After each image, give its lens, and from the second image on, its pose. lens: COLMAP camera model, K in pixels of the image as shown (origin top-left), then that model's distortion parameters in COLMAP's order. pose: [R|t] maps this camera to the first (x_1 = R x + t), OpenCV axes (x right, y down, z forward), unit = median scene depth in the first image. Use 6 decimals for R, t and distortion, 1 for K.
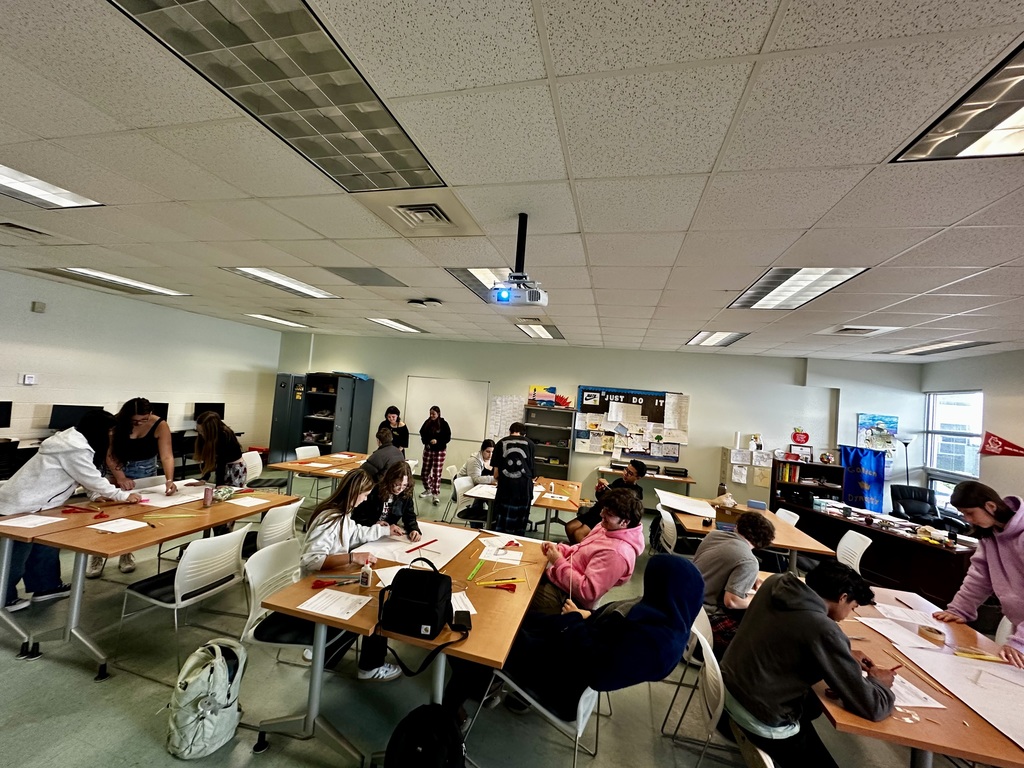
lens RADIAL K [[409.1, 0, 509.8], [0, 409.1, 380.9], [0, 0, 1]] dist [0.000798, -0.000223]
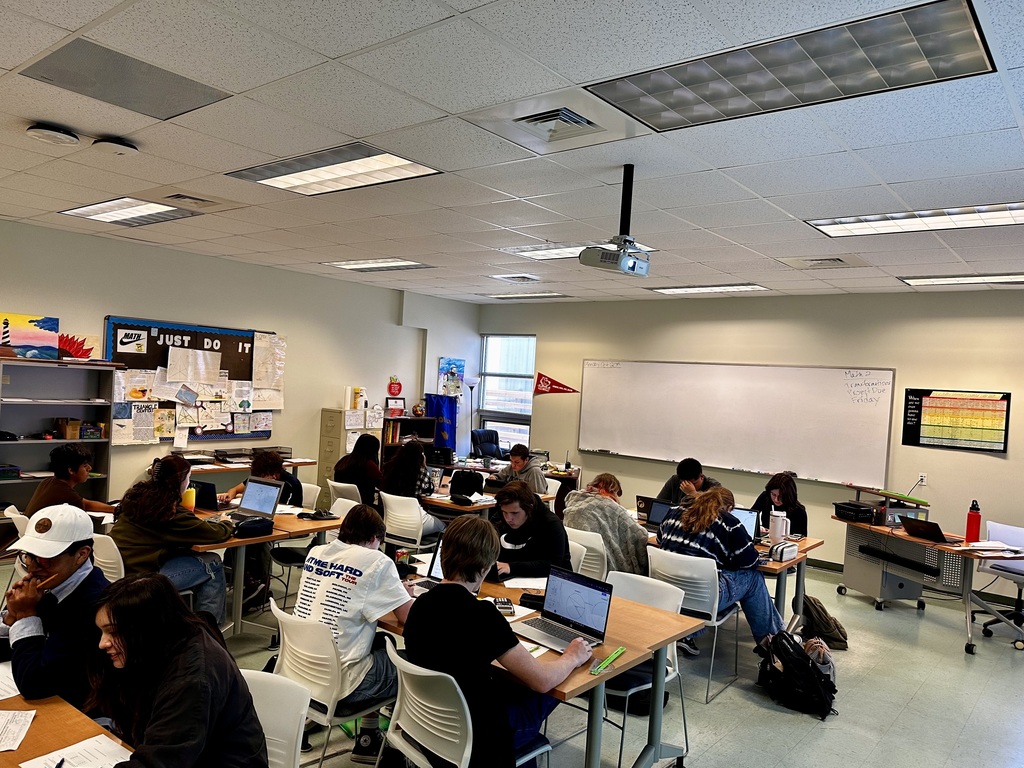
lens RADIAL K [[736.9, 0, 512.8], [0, 736.9, 387.2], [0, 0, 1]] dist [0.009393, -0.000114]
pose [[0.406906, -0.070152, 0.910772, -0.489870], [-0.065141, 0.992280, 0.105533, -0.031571], [-0.911144, -0.102271, 0.399195, 0.181694]]
